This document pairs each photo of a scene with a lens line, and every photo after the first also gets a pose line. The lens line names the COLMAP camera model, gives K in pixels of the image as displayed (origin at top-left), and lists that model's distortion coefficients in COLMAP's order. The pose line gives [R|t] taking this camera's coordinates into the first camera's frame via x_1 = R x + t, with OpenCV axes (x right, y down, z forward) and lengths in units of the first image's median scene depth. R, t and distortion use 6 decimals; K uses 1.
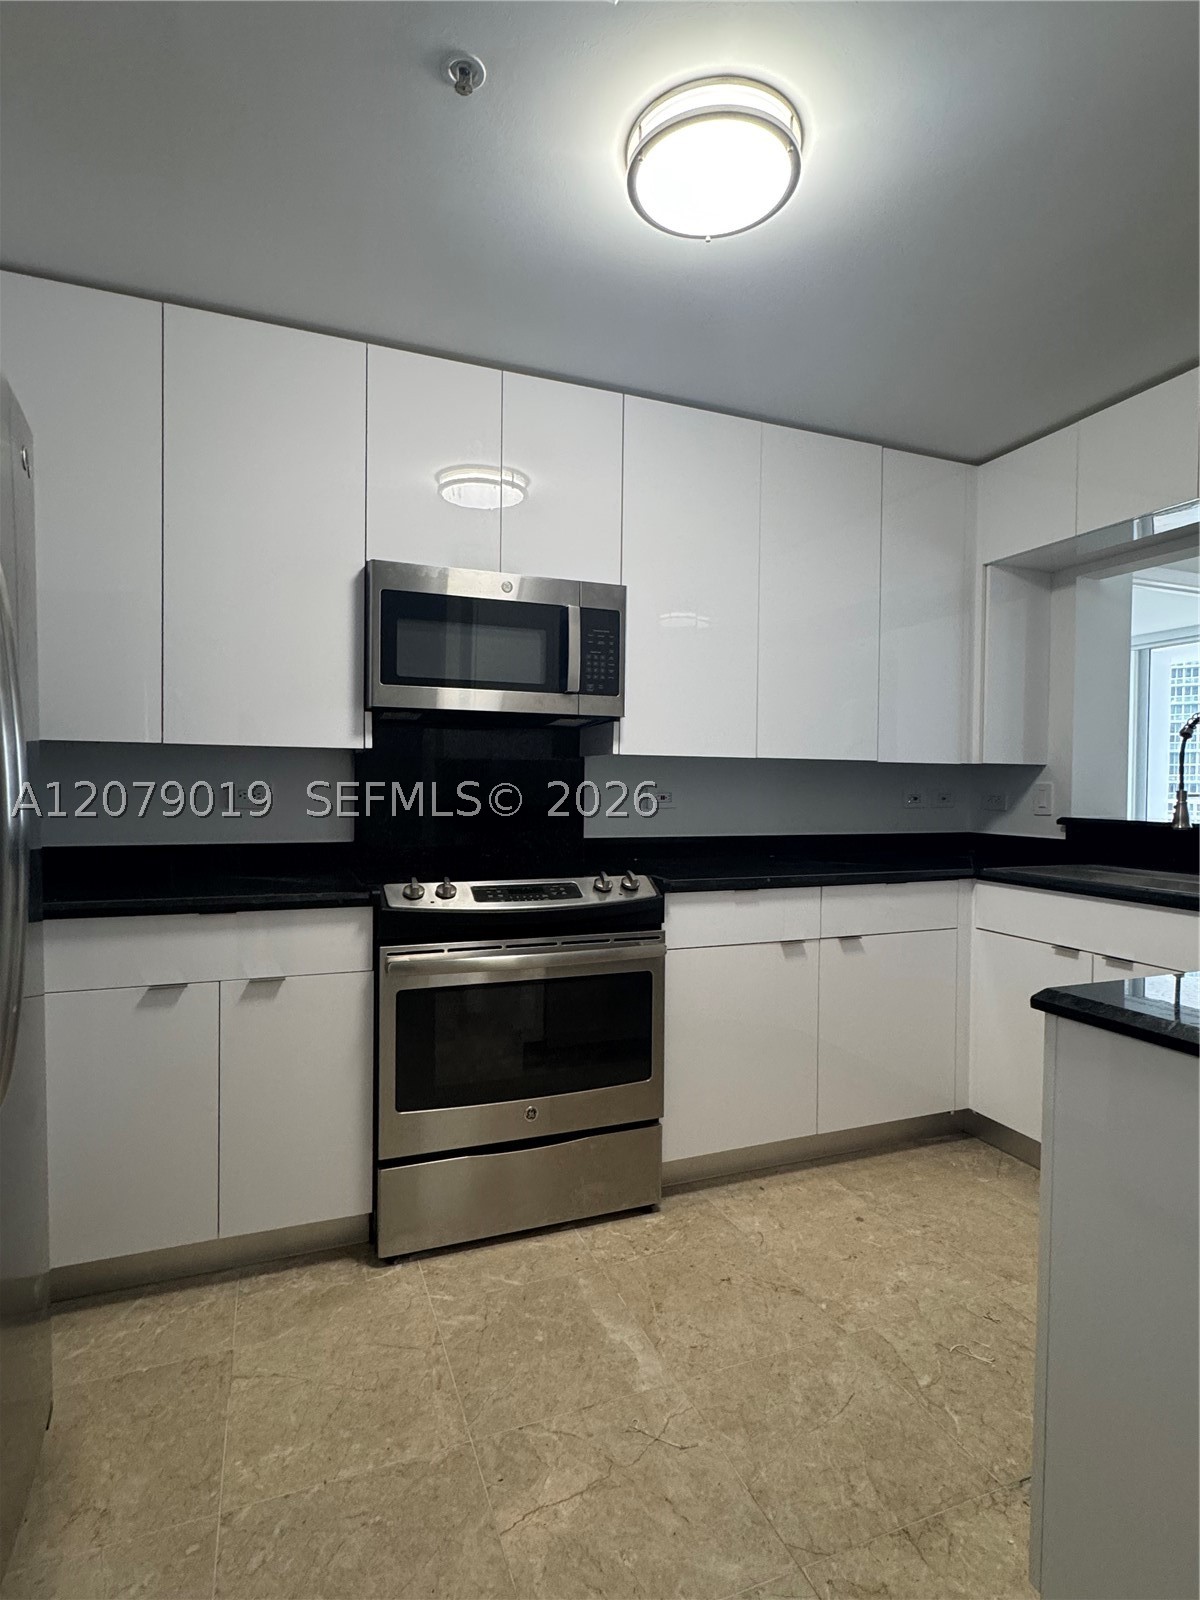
lens RADIAL K [[813.6, 0, 595.6], [0, 813.6, 799.4], [0, 0, 1]] dist [-0.000506, -0.001936]
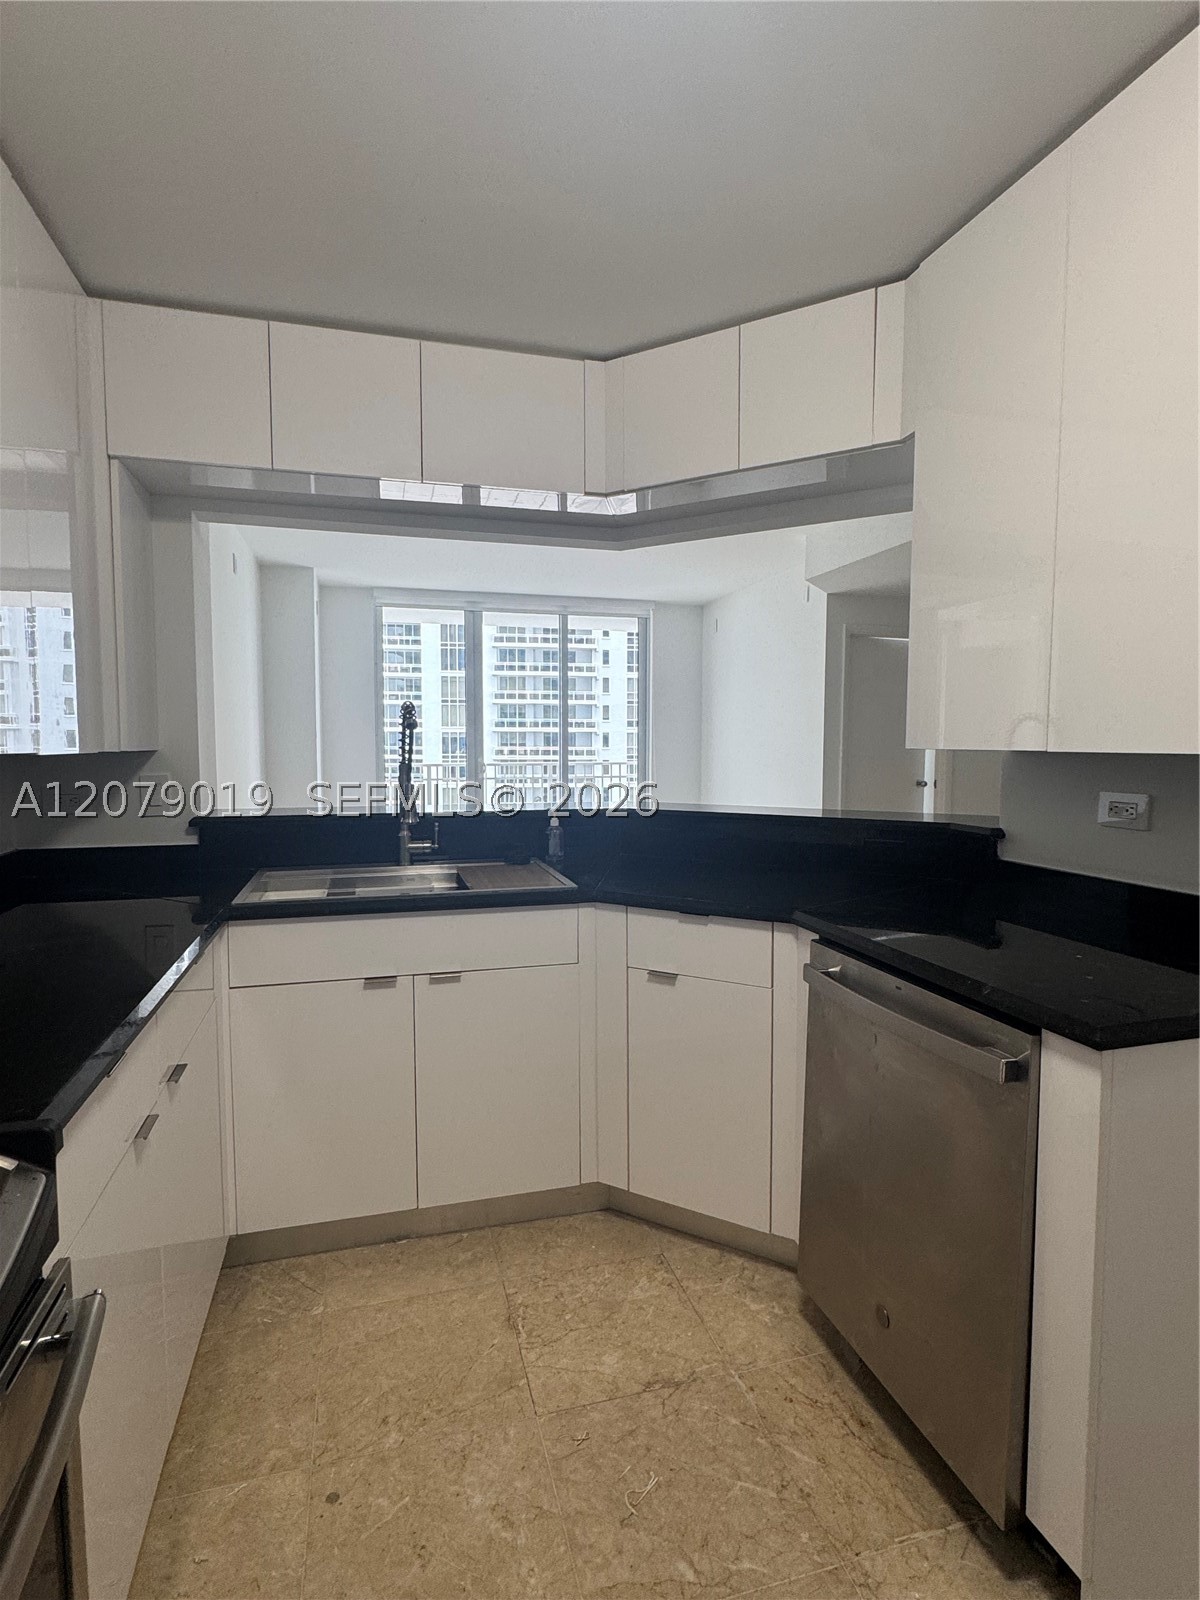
lens RADIAL K [[813.6, 0, 595.6], [0, 813.6, 799.4], [0, 0, 1]] dist [-0.000506, -0.001936]
pose [[0.098317, -0.073874, 0.992409, -0.216590], [0.022861, 0.997145, 0.071962, -0.054518], [-0.994893, 0.015612, 0.099725, 0.672363]]
